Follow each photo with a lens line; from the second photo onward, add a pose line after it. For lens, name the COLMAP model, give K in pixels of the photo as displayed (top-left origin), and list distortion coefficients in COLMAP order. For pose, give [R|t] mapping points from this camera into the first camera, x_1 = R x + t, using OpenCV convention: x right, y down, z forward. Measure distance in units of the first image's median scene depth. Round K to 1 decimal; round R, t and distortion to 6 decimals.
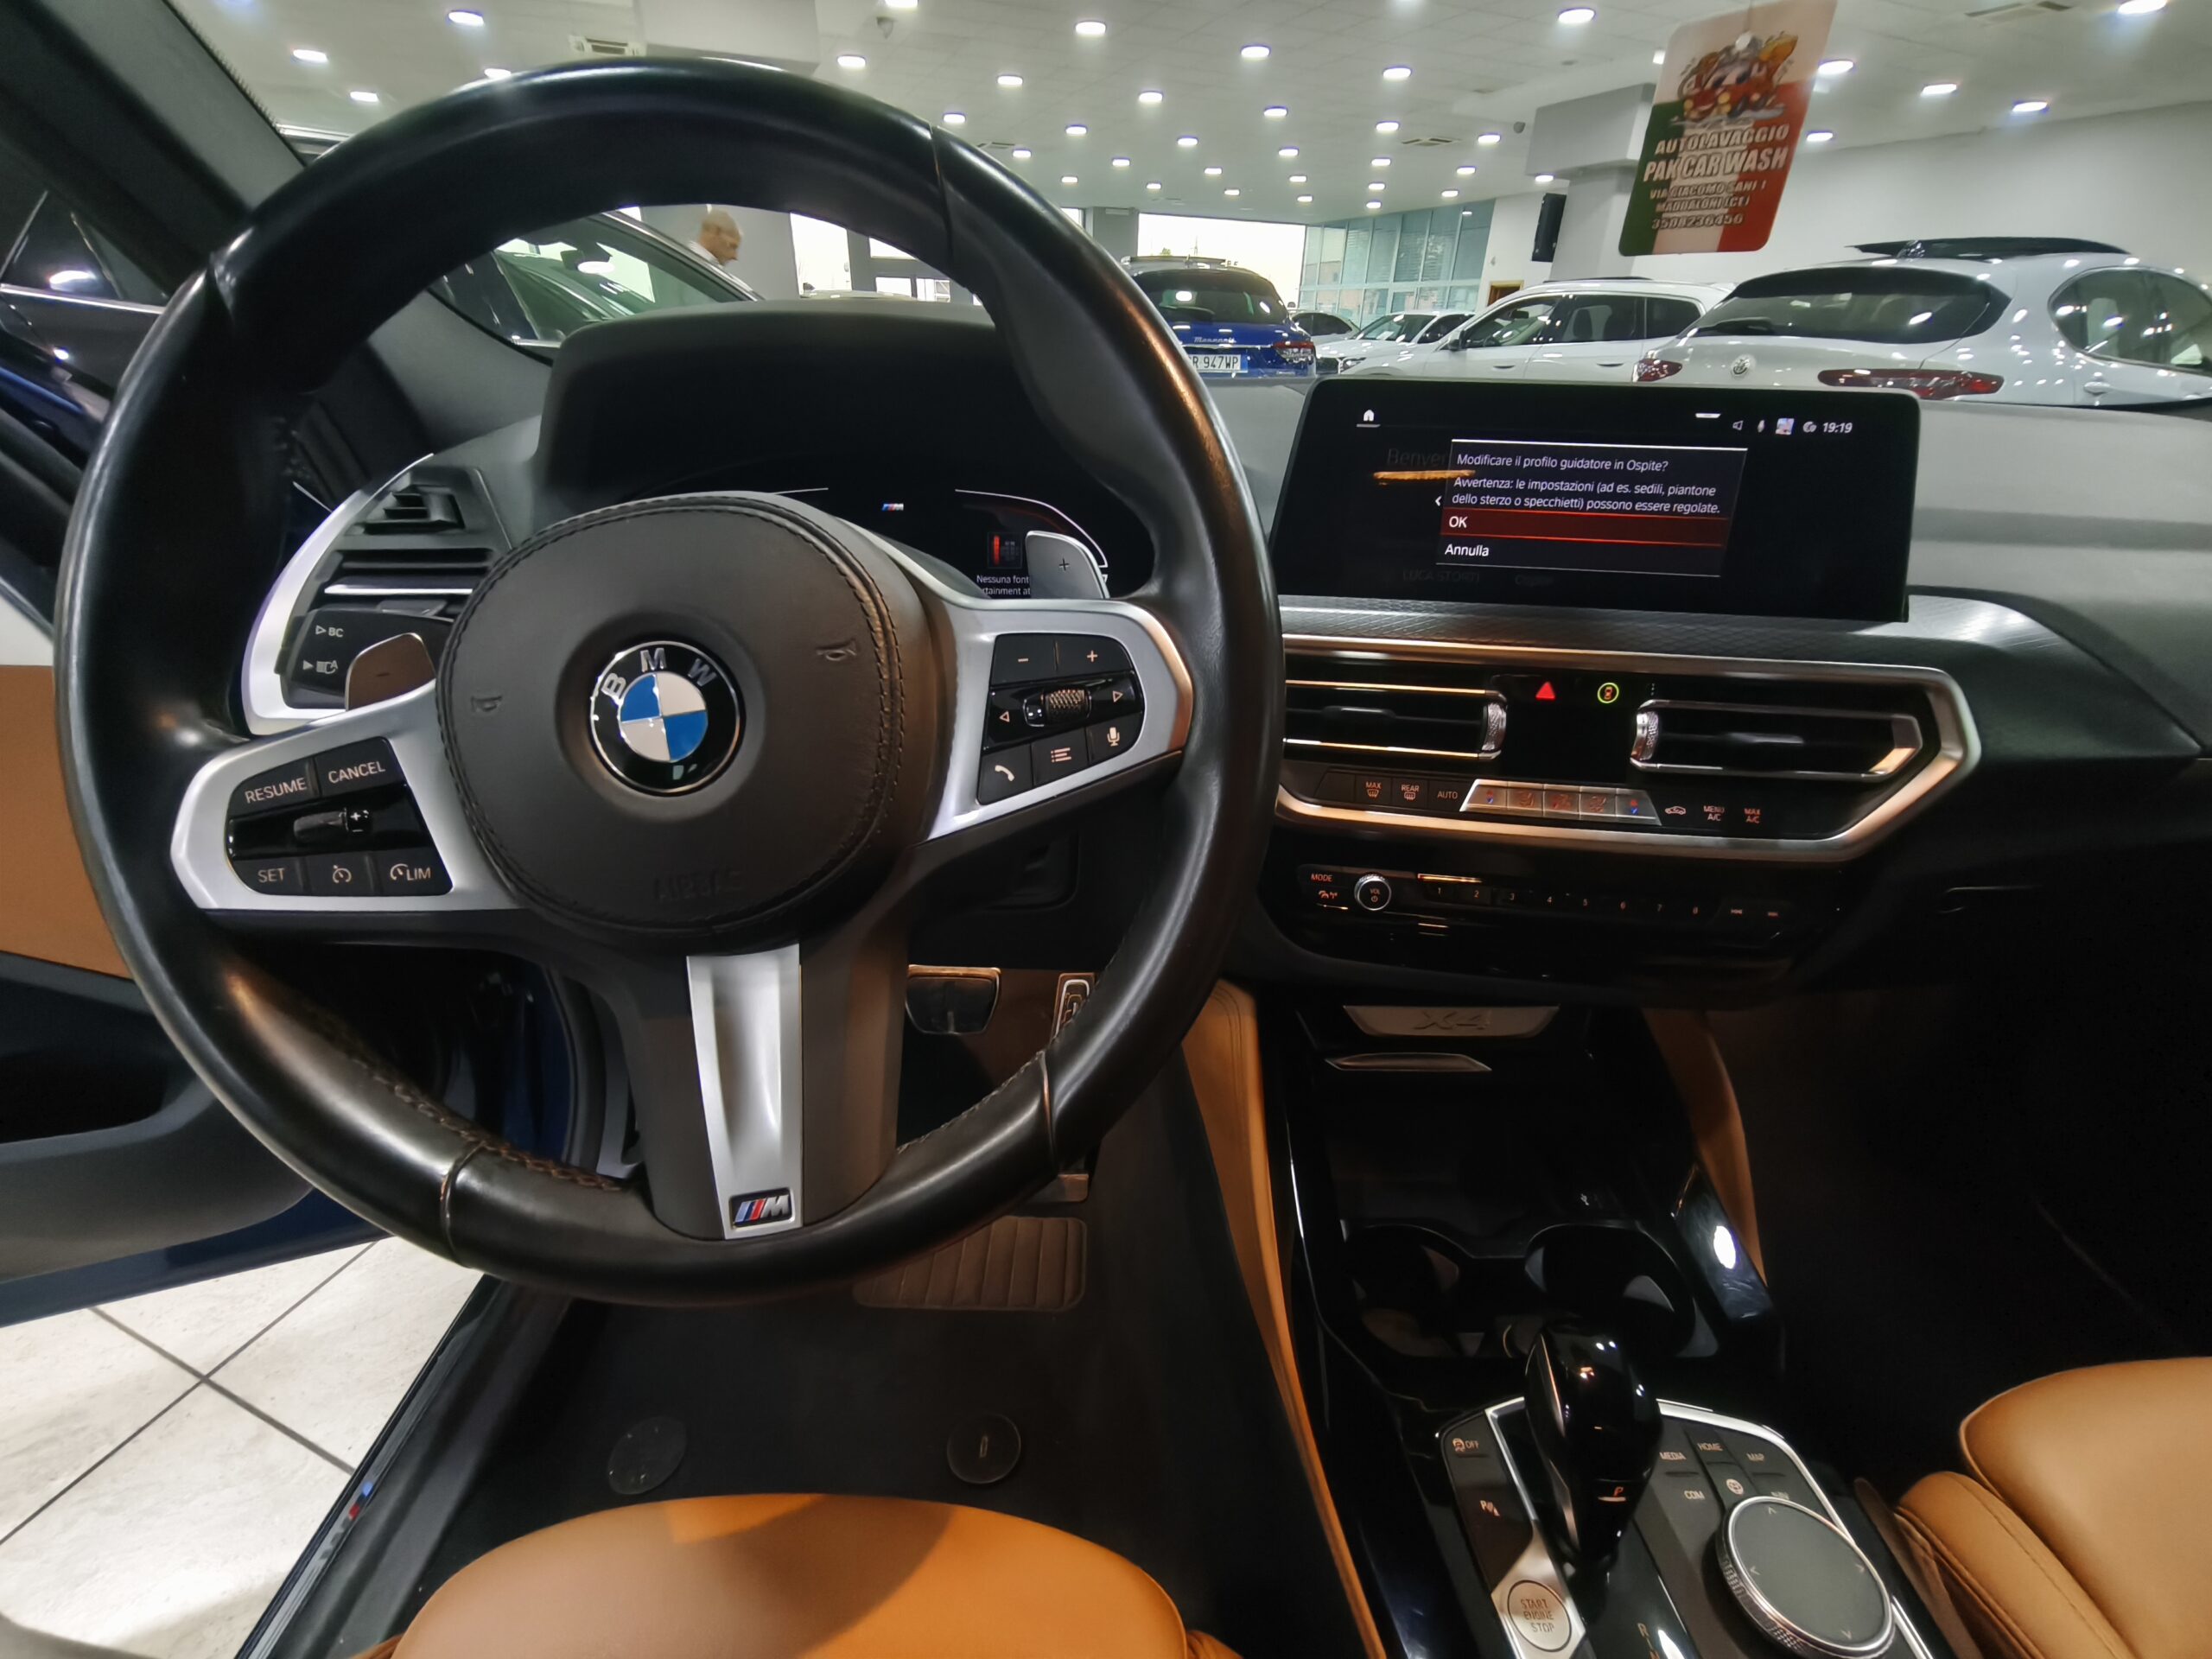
lens RADIAL K [[944.7, 0, 1101.2], [0, 944.7, 840.6], [0, 0, 1]] dist [-0.010096, -0.000679]
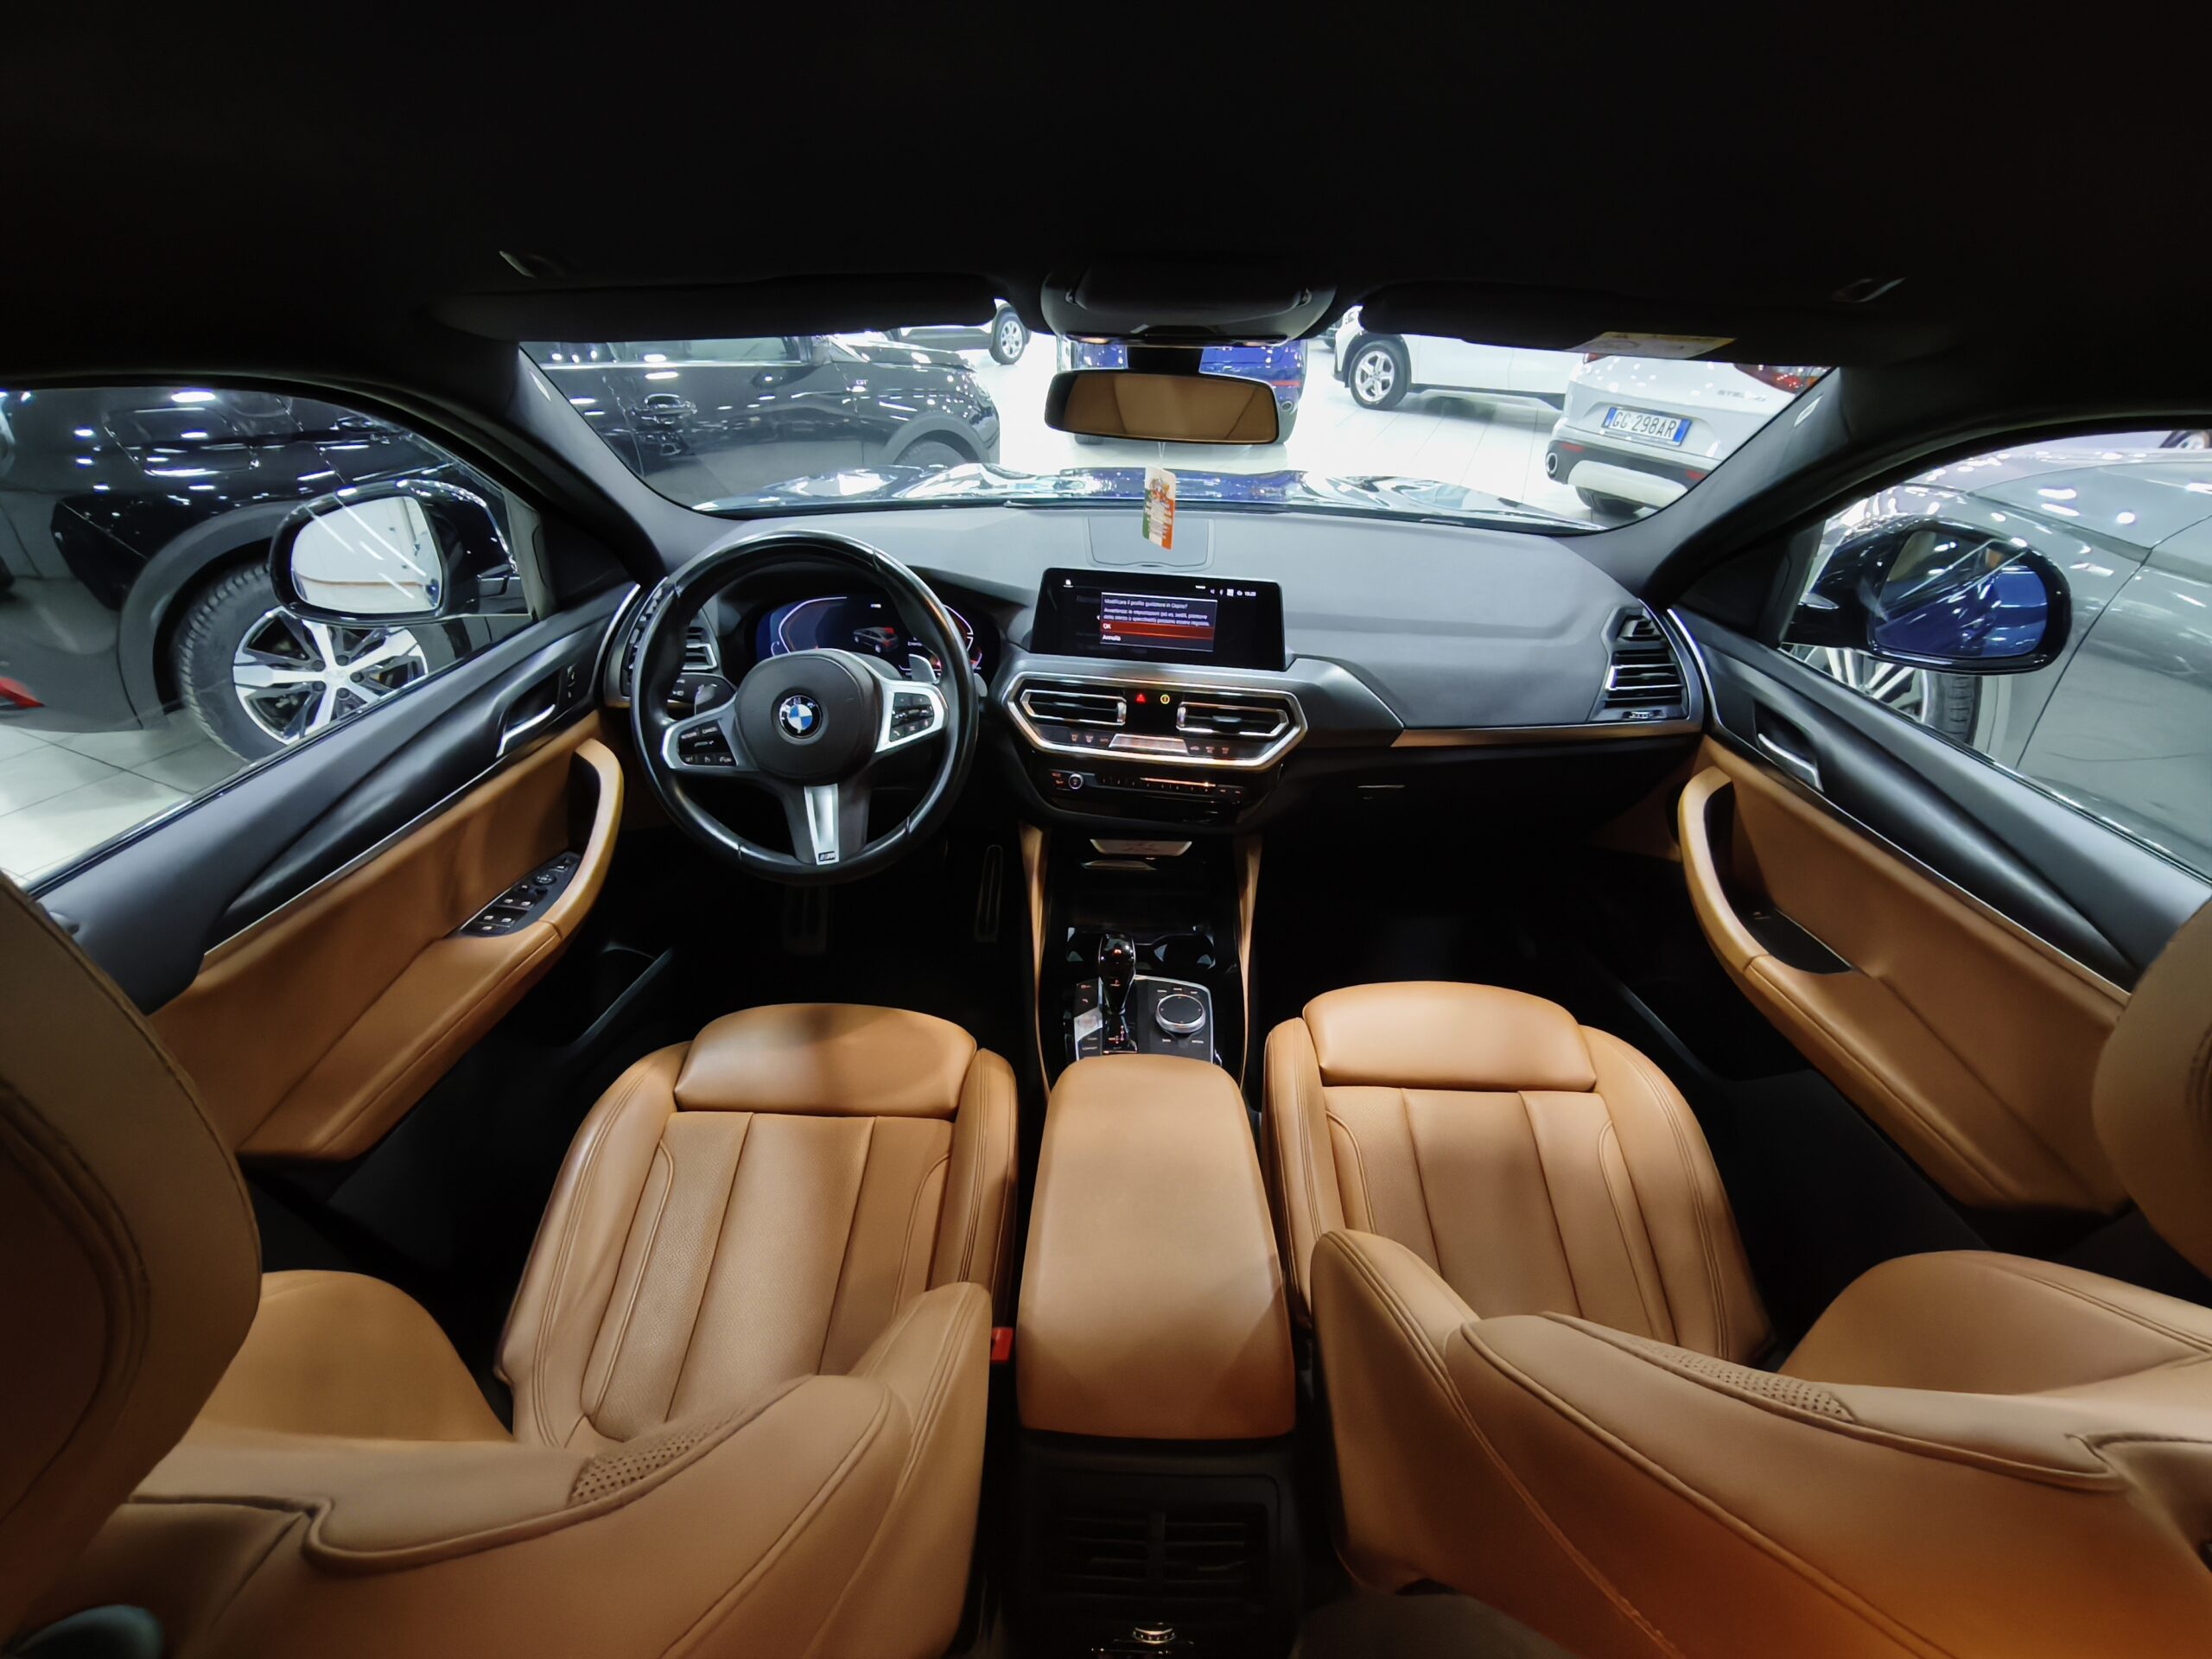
lens RADIAL K [[944.7, 0, 1101.2], [0, 944.7, 840.6], [0, 0, 1]] dist [-0.010096, -0.000679]
pose [[0.999425, 0.017813, -0.028865, 0.459502], [-0.015756, 0.997422, 0.070004, 0.040433], [0.030037, -0.069509, 0.997129, -1.494759]]
